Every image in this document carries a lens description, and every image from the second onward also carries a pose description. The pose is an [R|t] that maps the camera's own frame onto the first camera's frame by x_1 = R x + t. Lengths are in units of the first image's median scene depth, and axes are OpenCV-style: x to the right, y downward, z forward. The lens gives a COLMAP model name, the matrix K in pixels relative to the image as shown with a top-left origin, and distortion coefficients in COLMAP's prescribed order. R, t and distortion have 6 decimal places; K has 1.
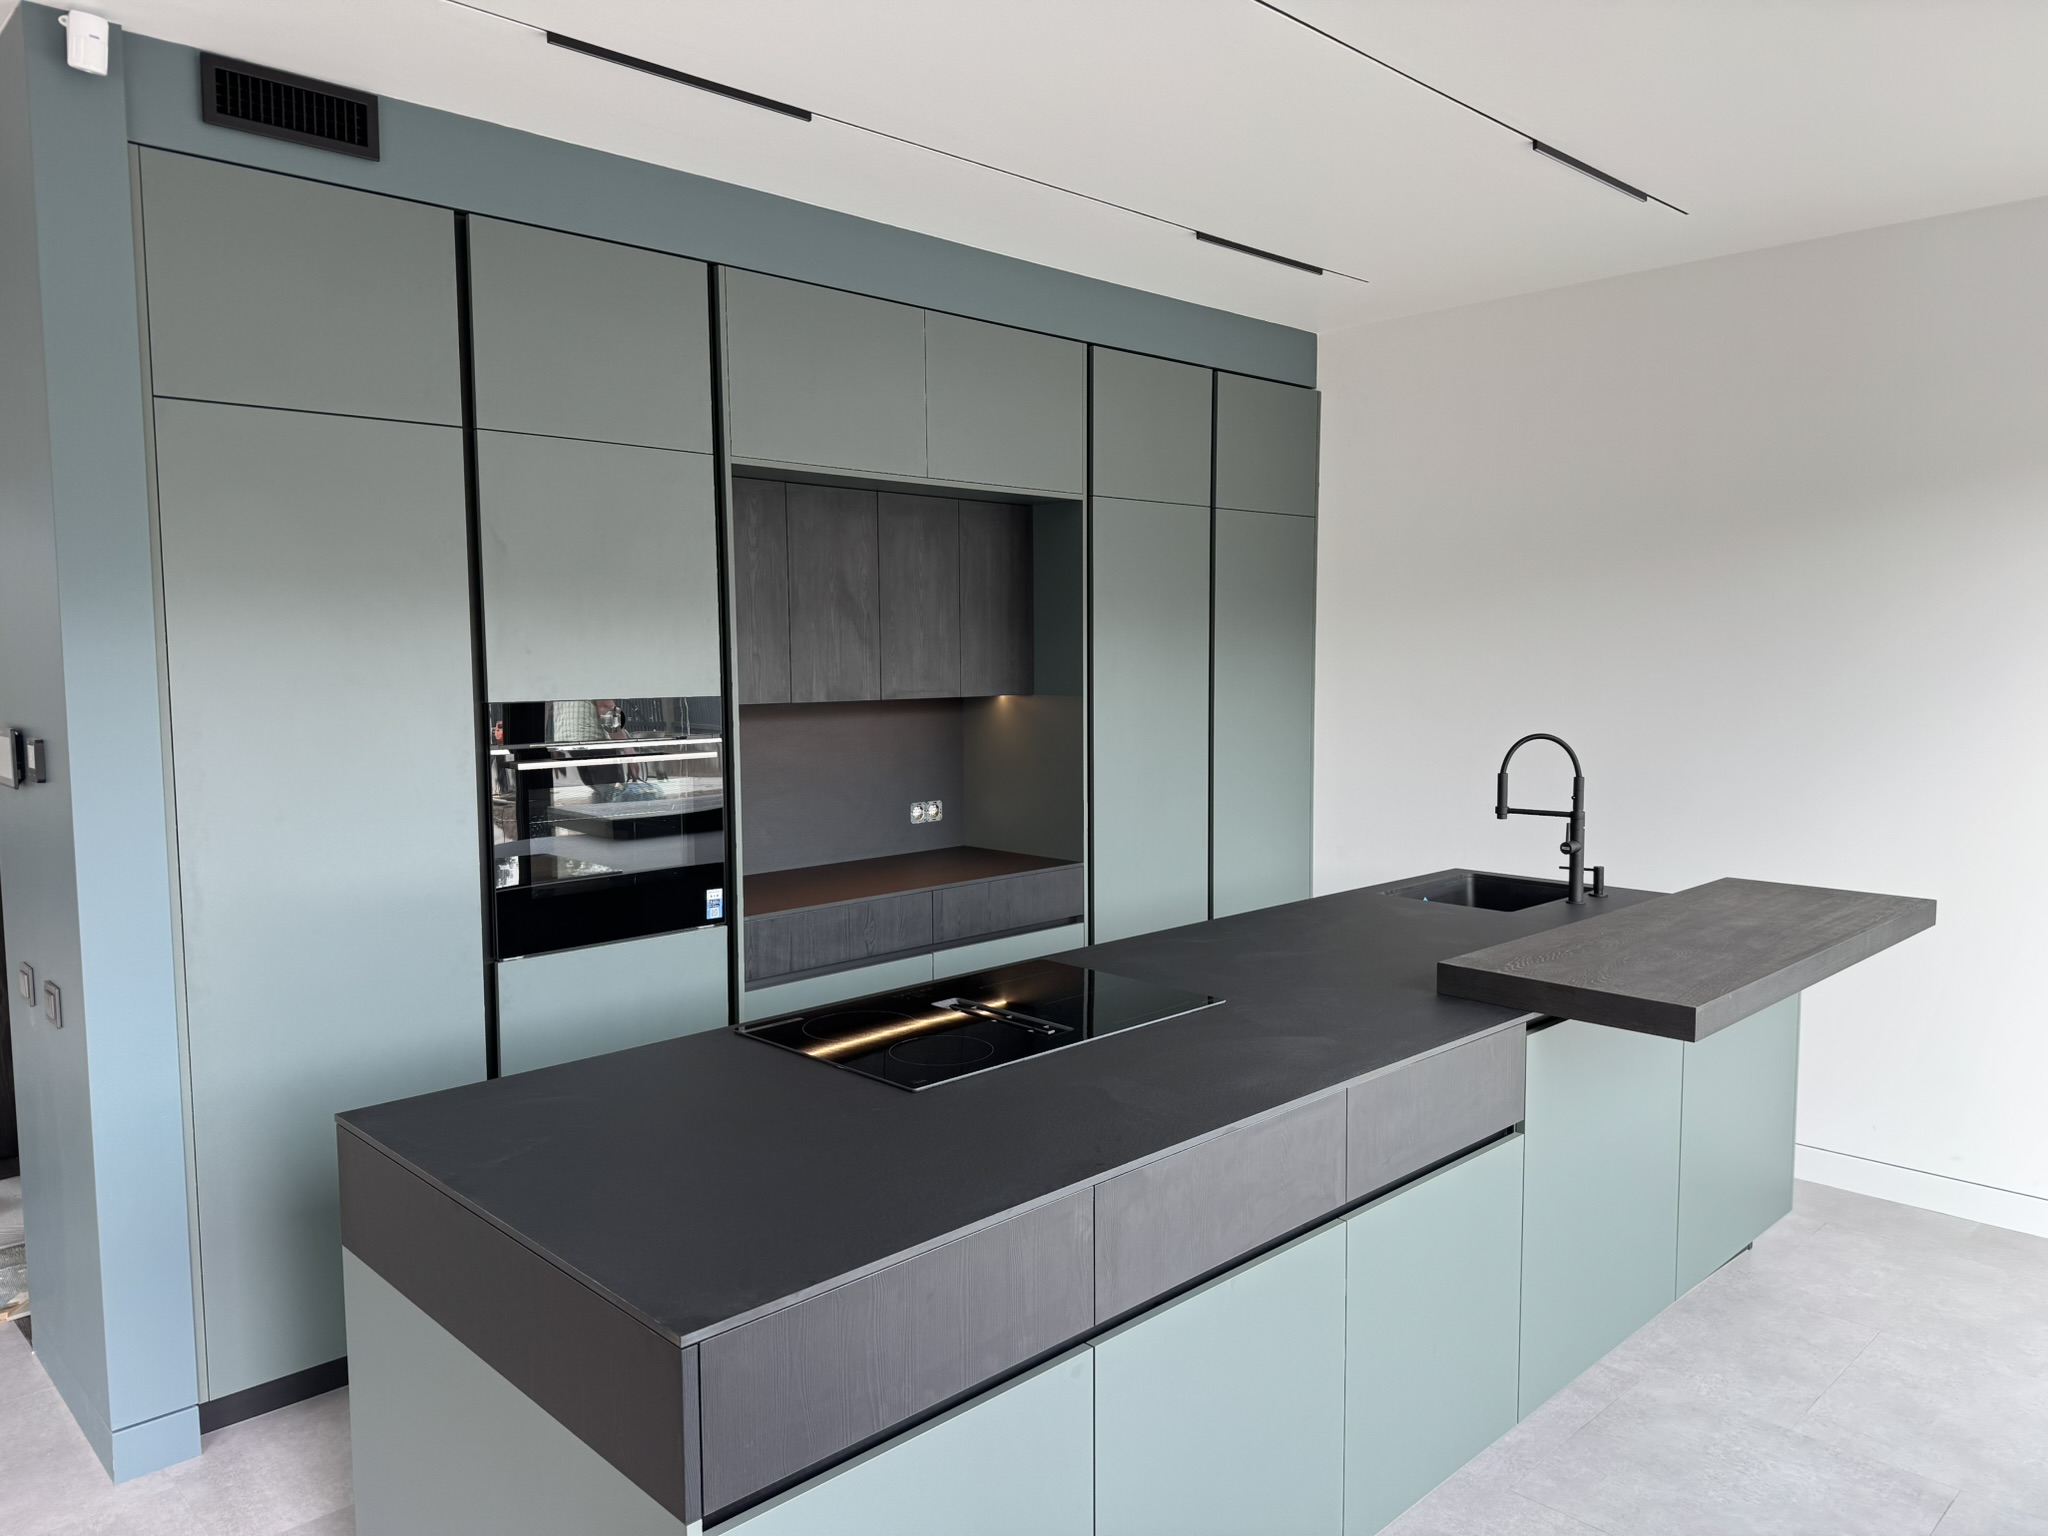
lens RADIAL K [[1437.3, 0, 1035.6], [0, 1437.3, 772.8], [0, 0, 1]] dist [0.048961, -0.054989]
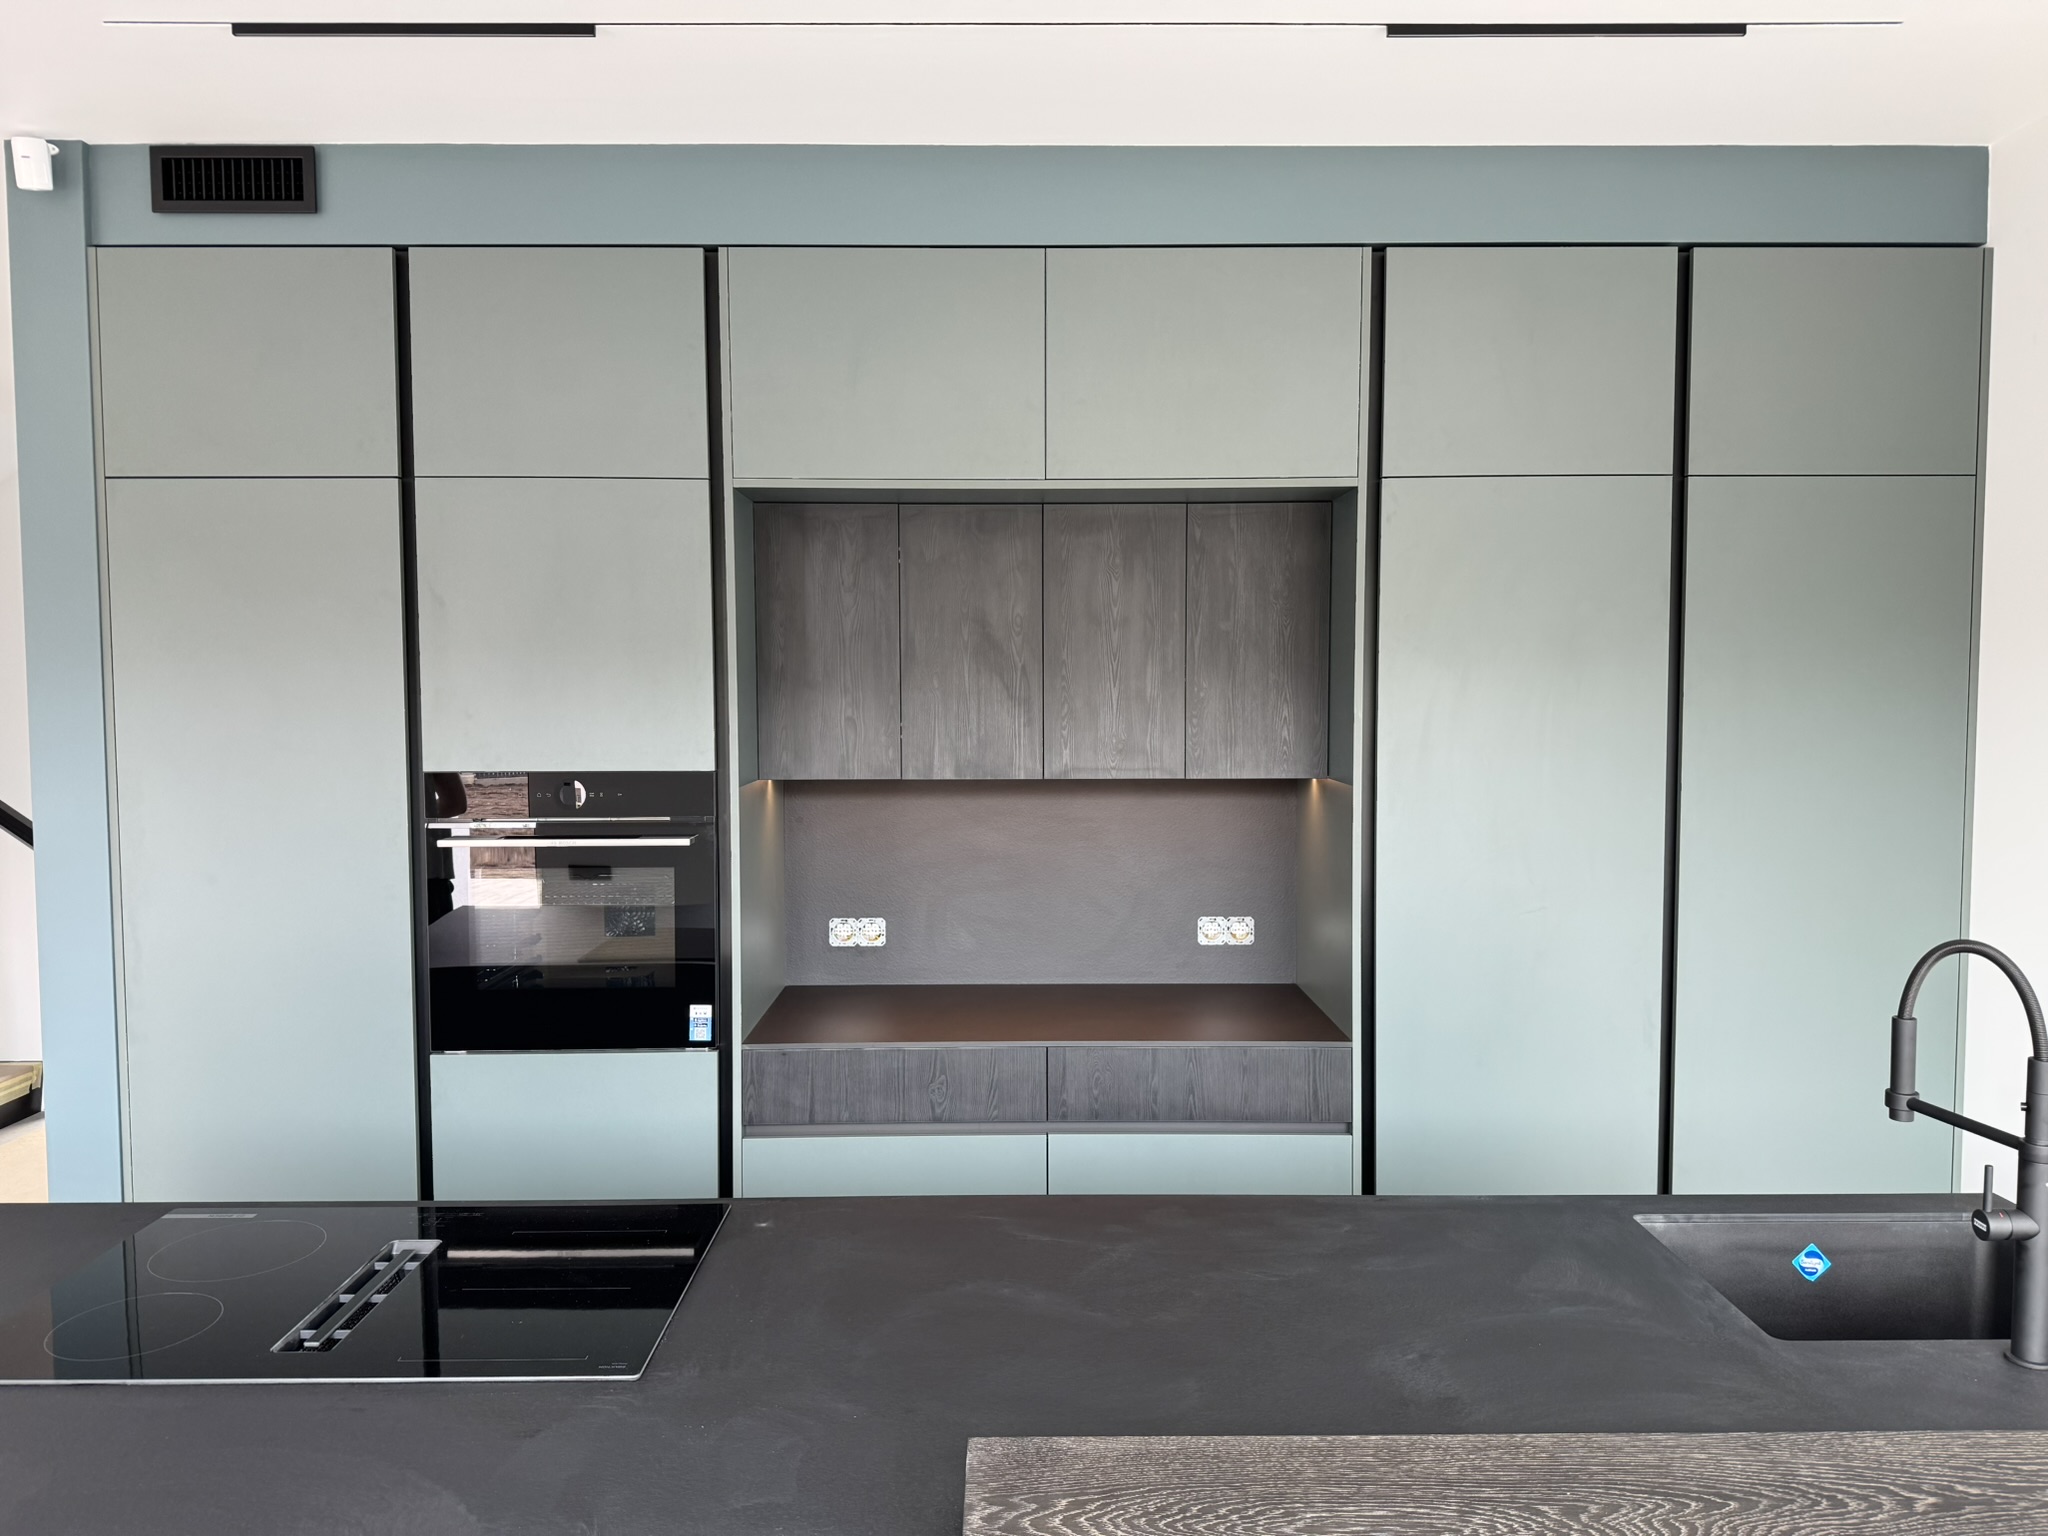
lens RADIAL K [[1437.3, 0, 1019.1], [0, 1437.3, 763.9], [0, 0, 1]] dist [0.048961, -0.054989]
pose [[0.722799, 0.040565, -0.689866, 0.445377], [-0.061282, 0.998105, -0.005517, -0.059850], [0.688335, 0.046265, 0.723916, 0.496458]]
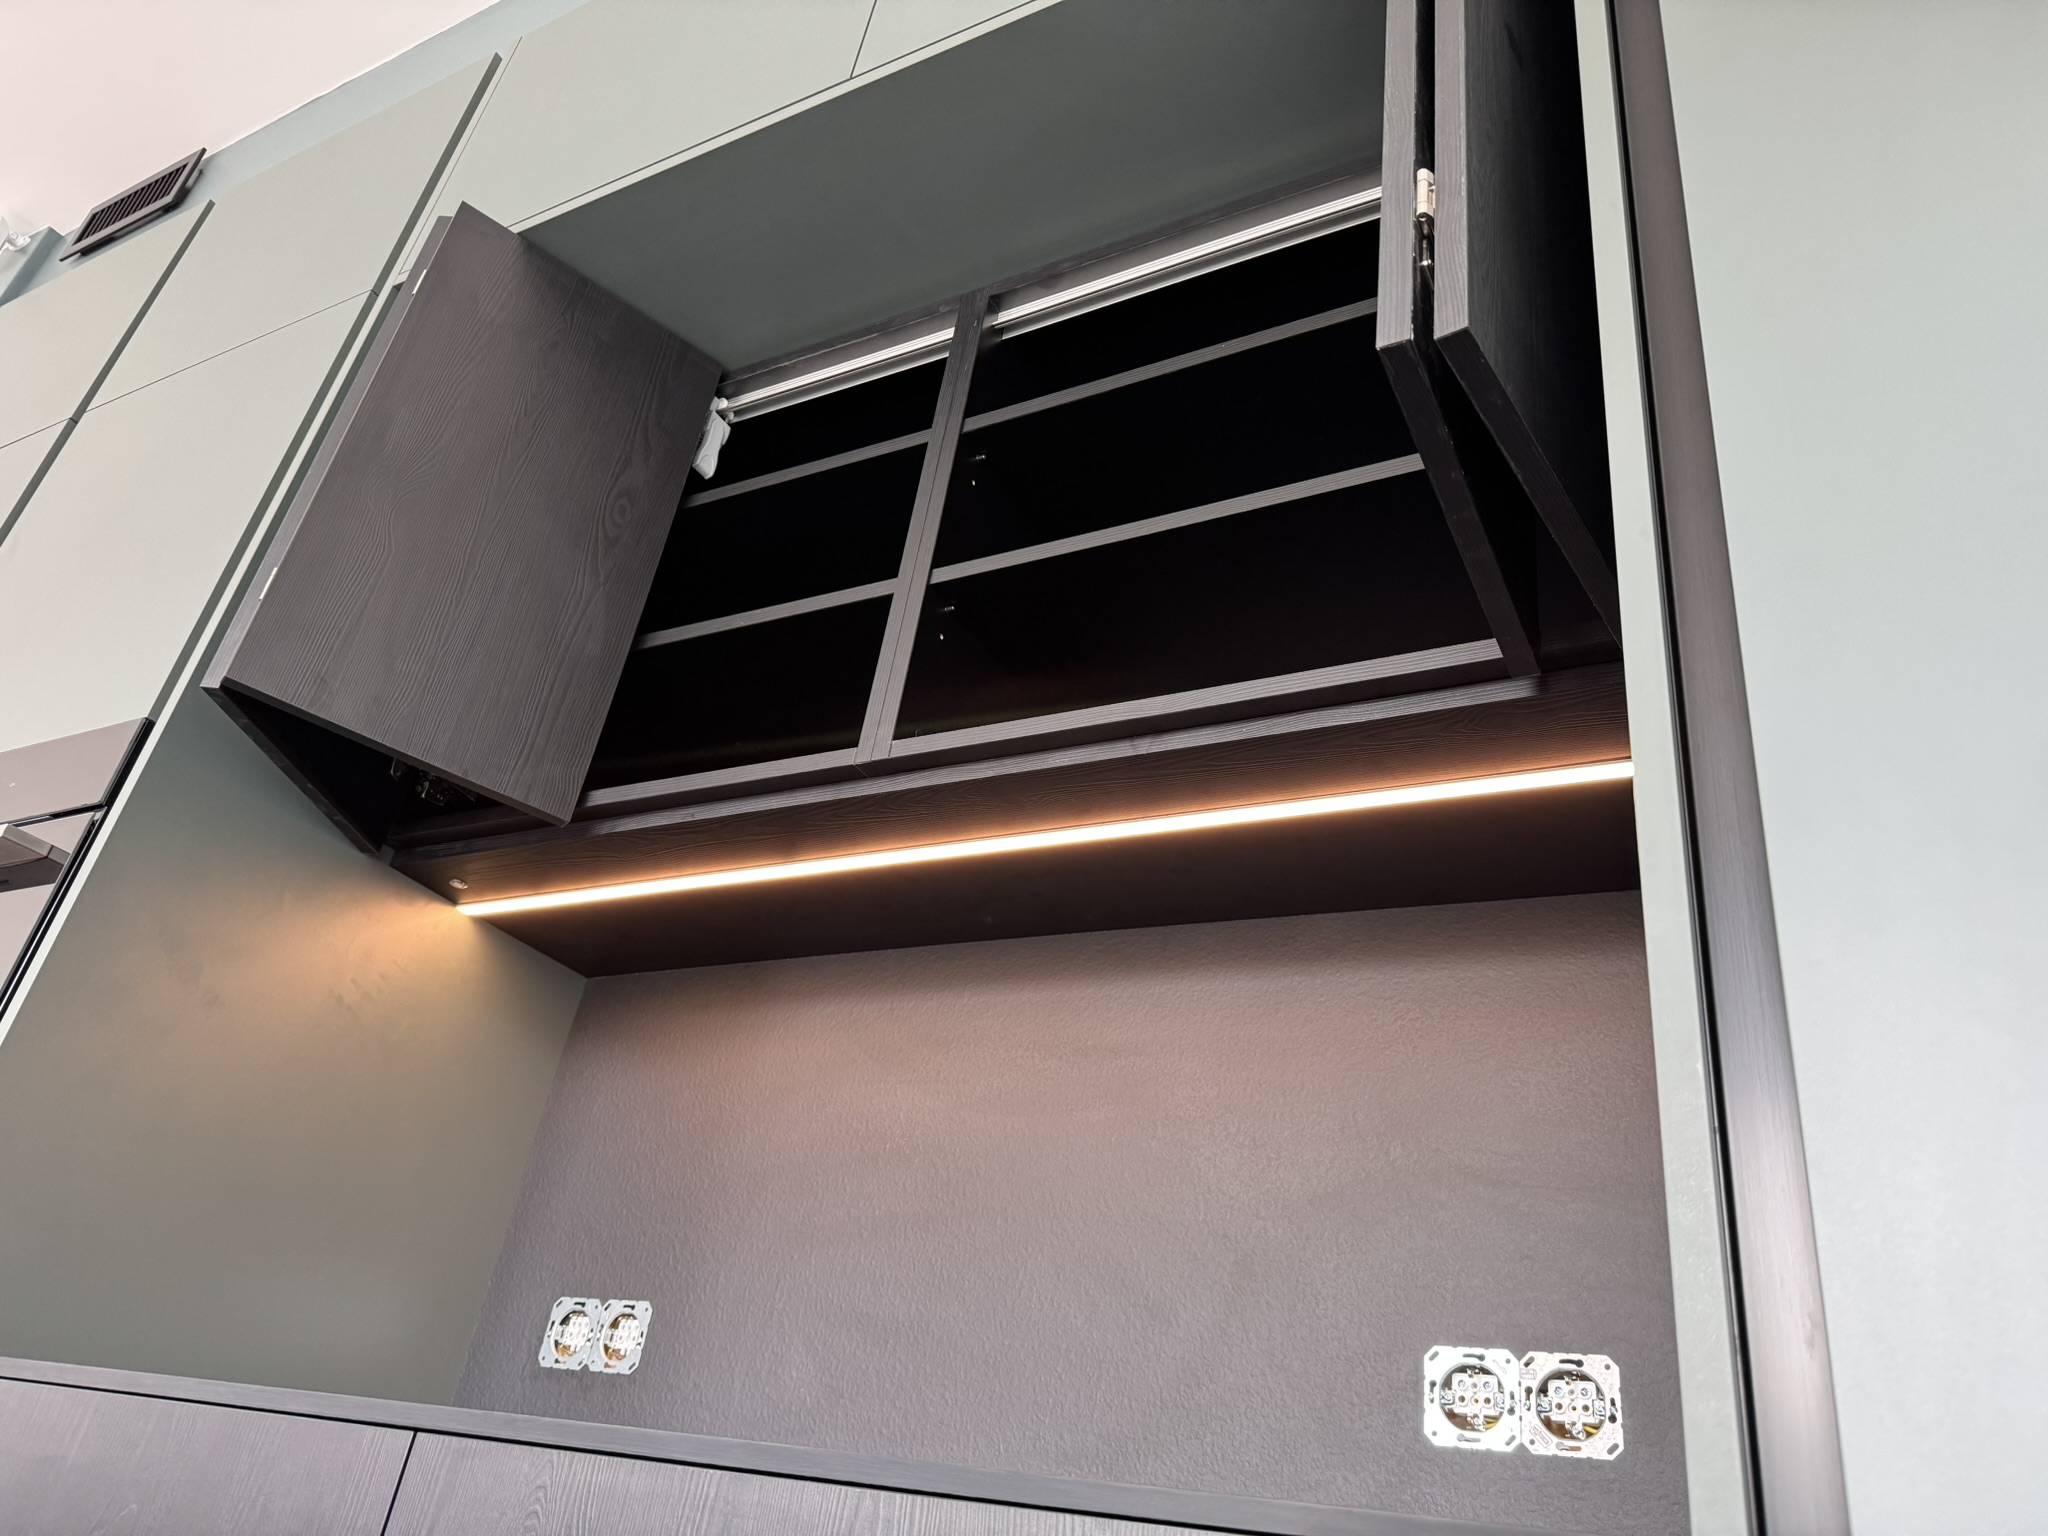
lens RADIAL K [[1437.3, 0, 1027.3], [0, 1437.3, 766.0], [0, 0, 1]] dist [0.048961, -0.054989]
pose [[0.280273, -0.267495, -0.921897, 0.160528], [-0.095431, 0.947866, -0.304043, 0.012890], [0.955165, 0.173193, 0.240134, 1.093373]]
